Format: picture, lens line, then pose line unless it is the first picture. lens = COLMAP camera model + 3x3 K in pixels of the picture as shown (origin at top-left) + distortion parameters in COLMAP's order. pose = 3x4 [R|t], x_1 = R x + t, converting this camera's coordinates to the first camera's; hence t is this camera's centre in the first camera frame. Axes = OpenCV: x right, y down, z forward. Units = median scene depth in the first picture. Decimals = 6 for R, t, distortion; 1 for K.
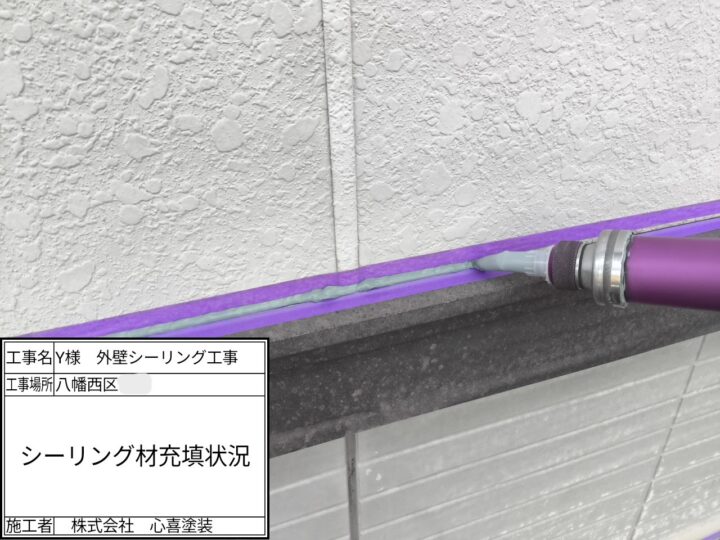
lens RADIAL K [[547.6, 0, 361.5], [0, 547.6, 282.7], [0, 0, 1]] dist [0.088975, -0.193486]
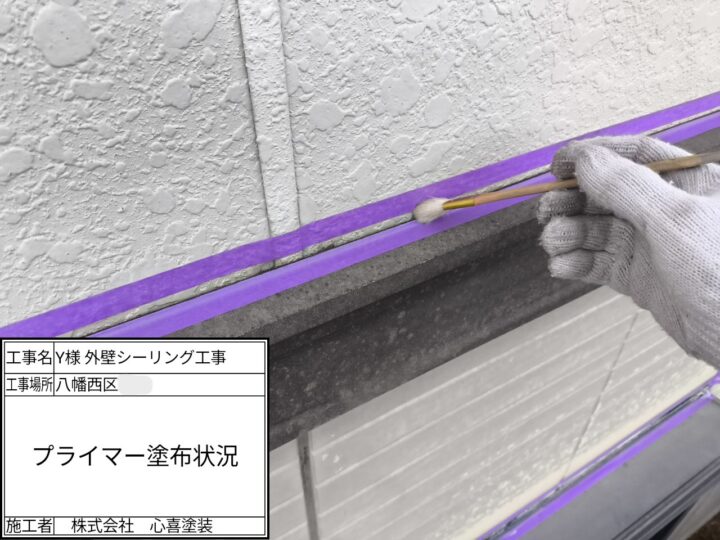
lens RADIAL K [[547.6, 0, 361.5], [0, 547.6, 282.7], [0, 0, 1]] dist [0.088975, -0.193486]
pose [[0.981532, -0.110808, 0.155936, -0.045945], [0.085010, 0.982898, 0.163352, -0.066695], [-0.171370, -0.147079, 0.974166, 0.287616]]
